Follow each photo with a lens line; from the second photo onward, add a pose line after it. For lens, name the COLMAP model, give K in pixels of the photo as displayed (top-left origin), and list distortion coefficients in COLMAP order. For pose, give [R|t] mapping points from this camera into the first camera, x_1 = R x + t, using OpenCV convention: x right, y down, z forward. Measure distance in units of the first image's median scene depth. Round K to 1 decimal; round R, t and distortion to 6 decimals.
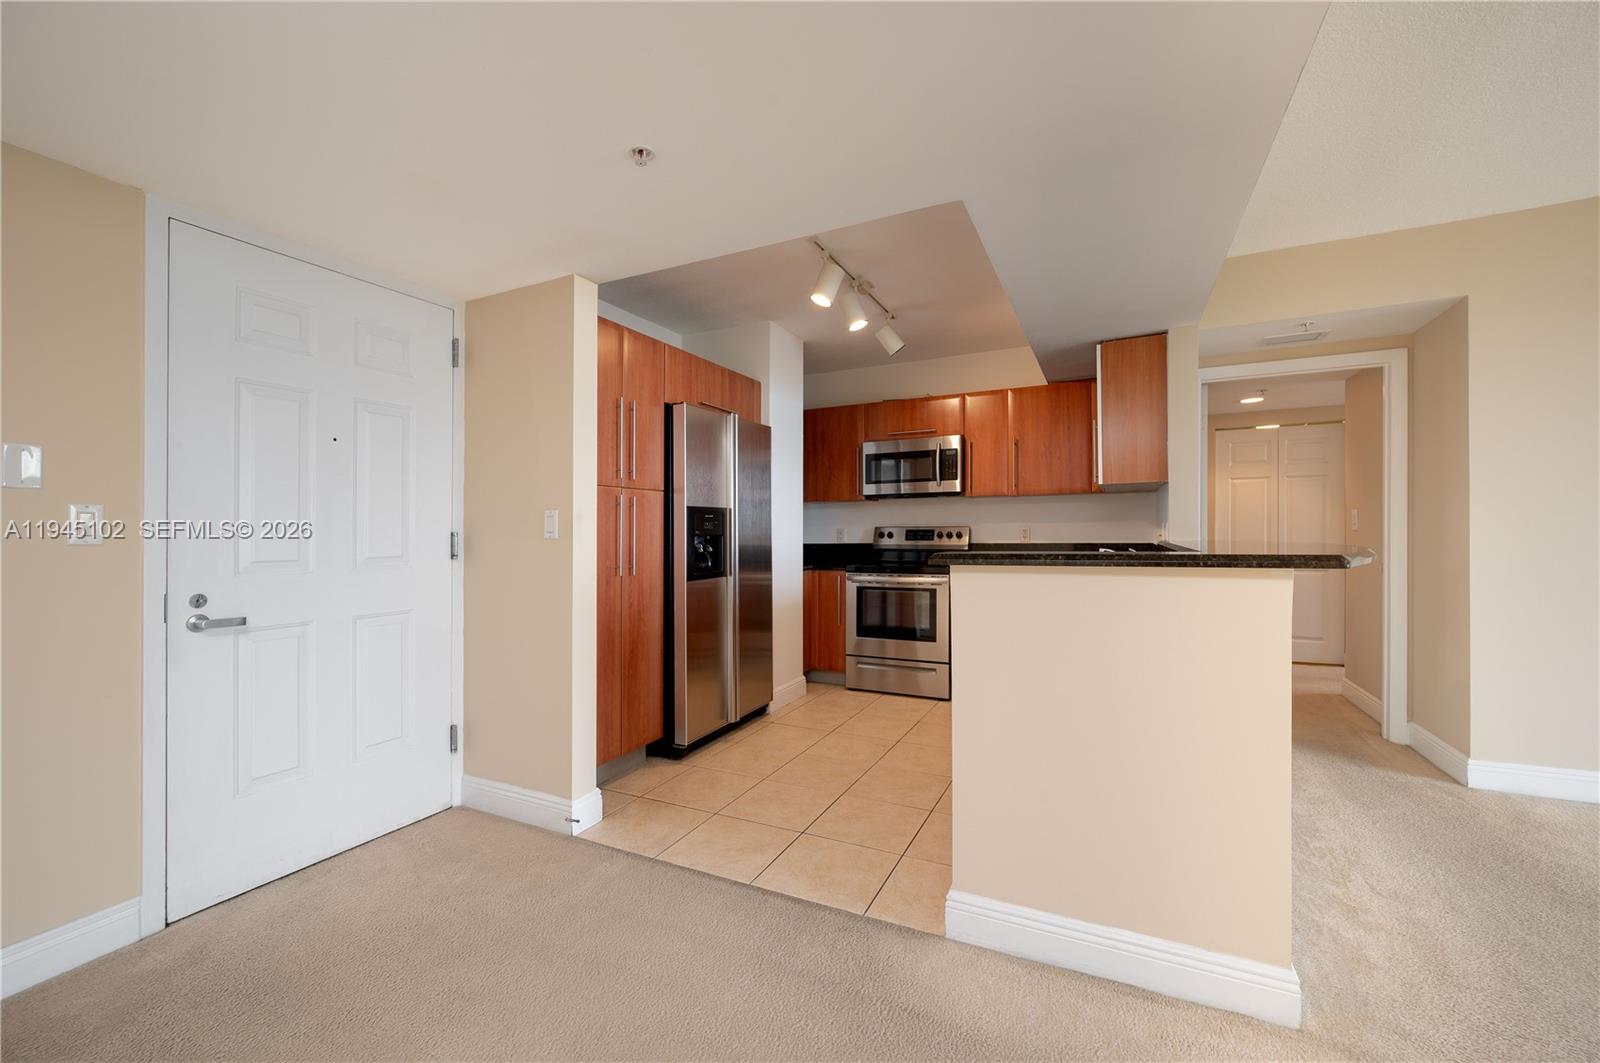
lens RADIAL K [[654.9, 0, 797.8], [0, 654.9, 506.7], [0, 0, 1]] dist [0.000545, -0.000003]
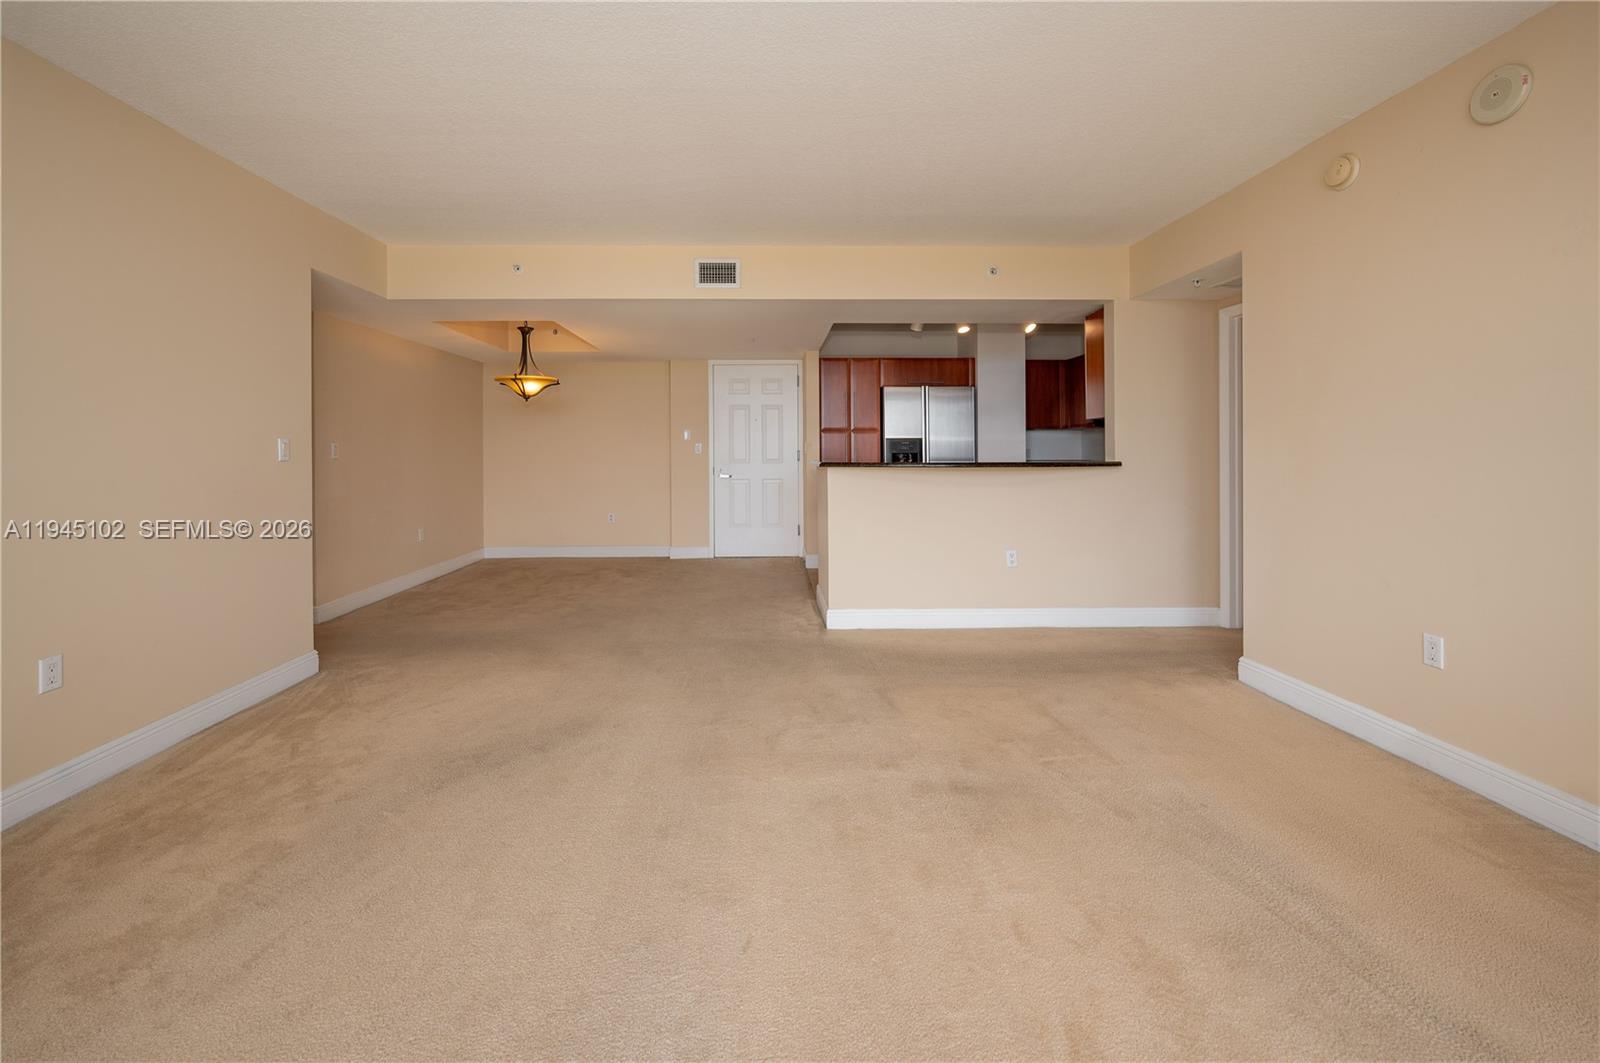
lens RADIAL K [[663.7, 0, 788.7], [0, 663.7, 451.2], [0, 0, 1]] dist [0.009528, 0.000152]
pose [[0.467234, 0.003936, -0.884125, 1.735933], [0.033285, 0.999203, 0.022039, -0.016887], [0.883507, -0.039725, 0.466730, -0.255517]]
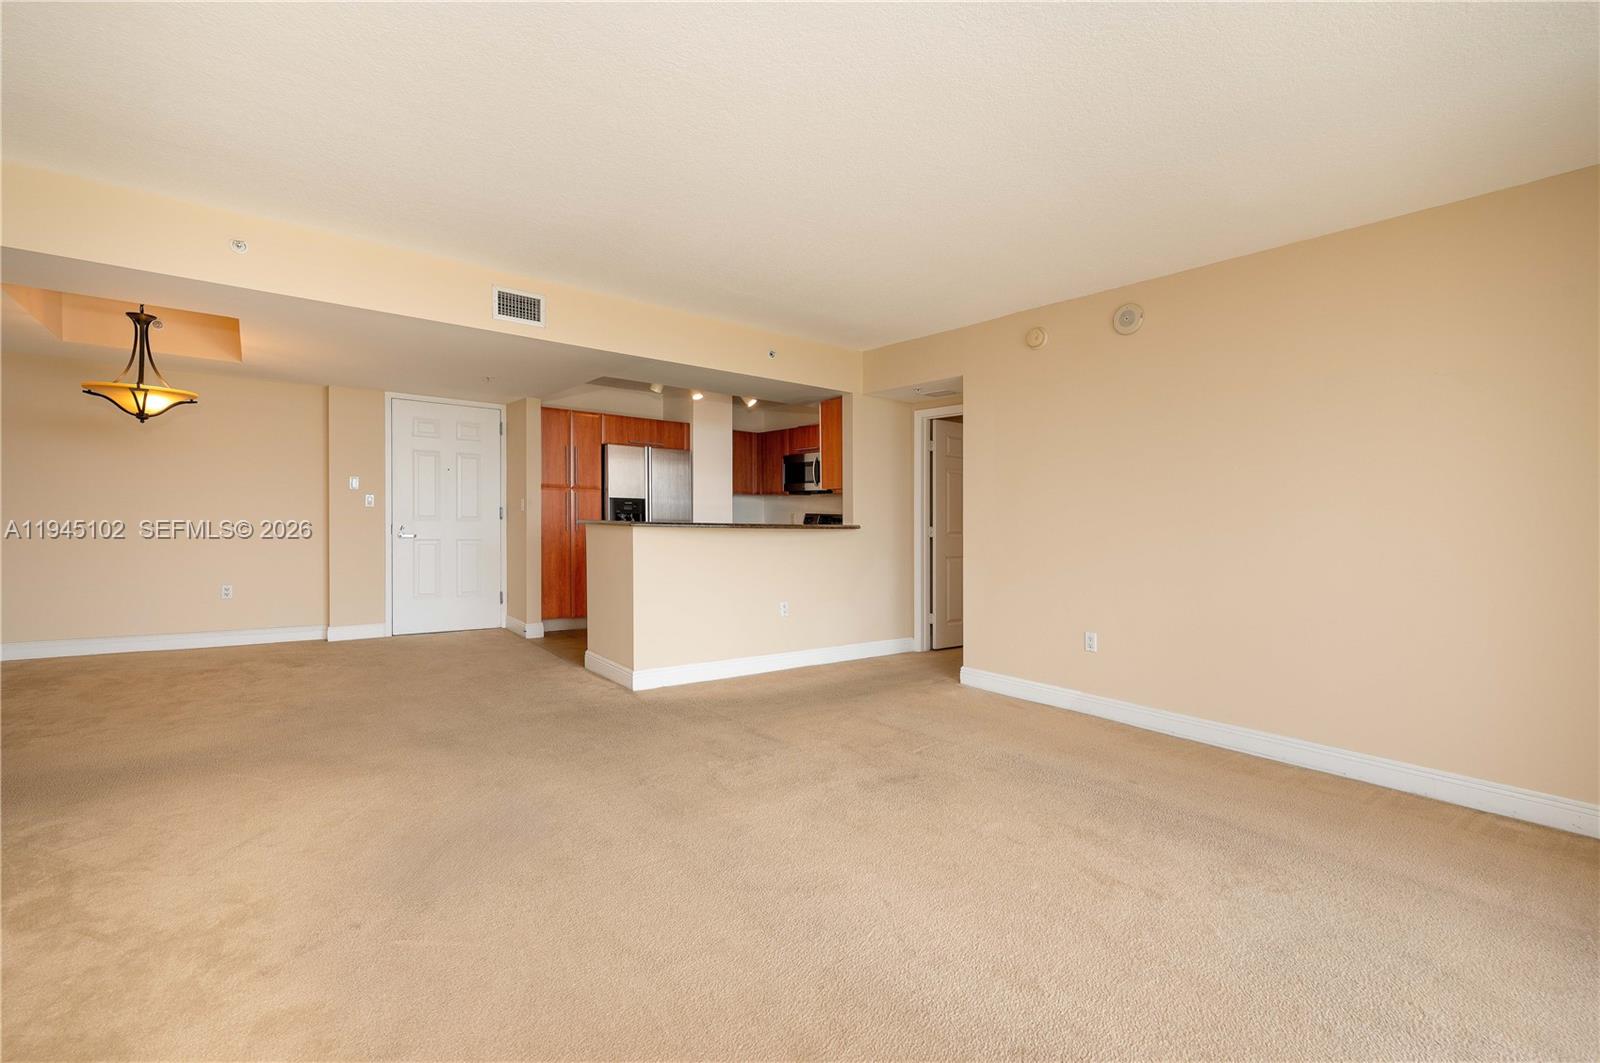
lens RADIAL K [[716.4, 0, 796.0], [0, 716.4, 507.9], [0, 0, 1]] dist [-0.001753, -0.000265]
pose [[0.902355, 0.020440, -0.430508, 1.440581], [-0.012662, 0.999701, 0.020925, -0.023296], [0.430807, -0.013431, 0.902344, -0.788878]]
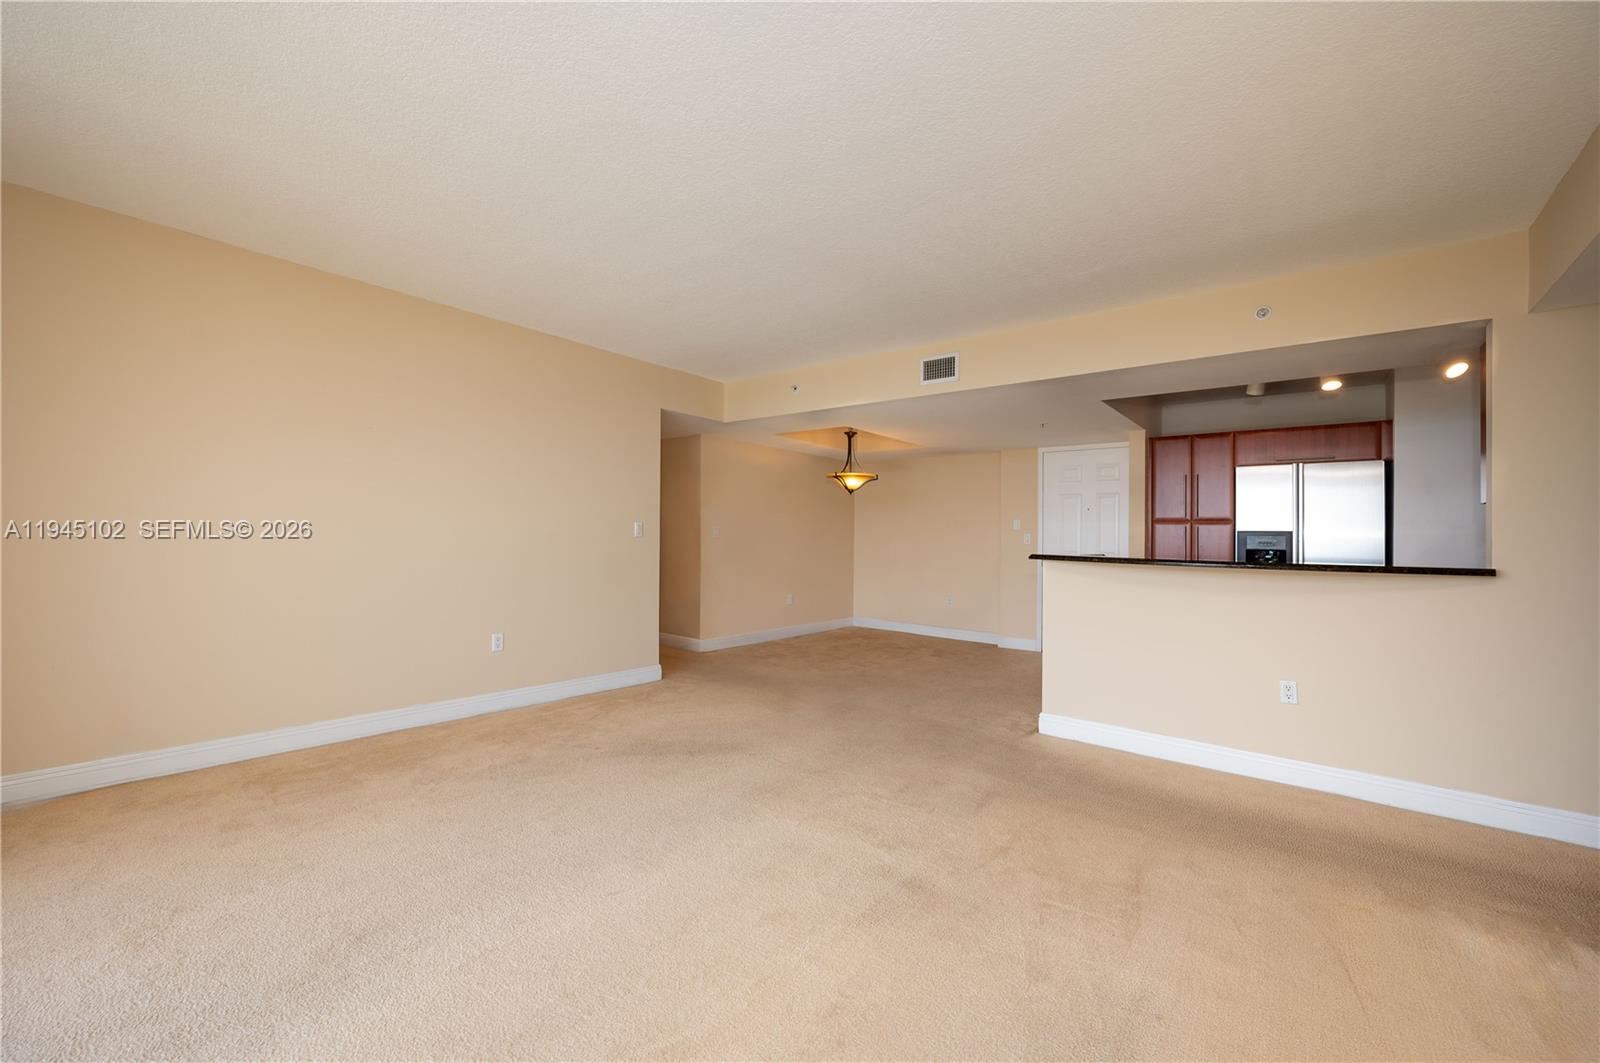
lens RADIAL K [[651.6, 0, 800.0], [0, 651.6, 531.5], [0, 0, 1]] dist [0.000486, 0.000111]
pose [[-0.231048, -0.008760, -0.972903, 1.910699], [0.012240, 0.999854, -0.011910, 0.009872], [0.972865, -0.014660, -0.230907, 0.374640]]
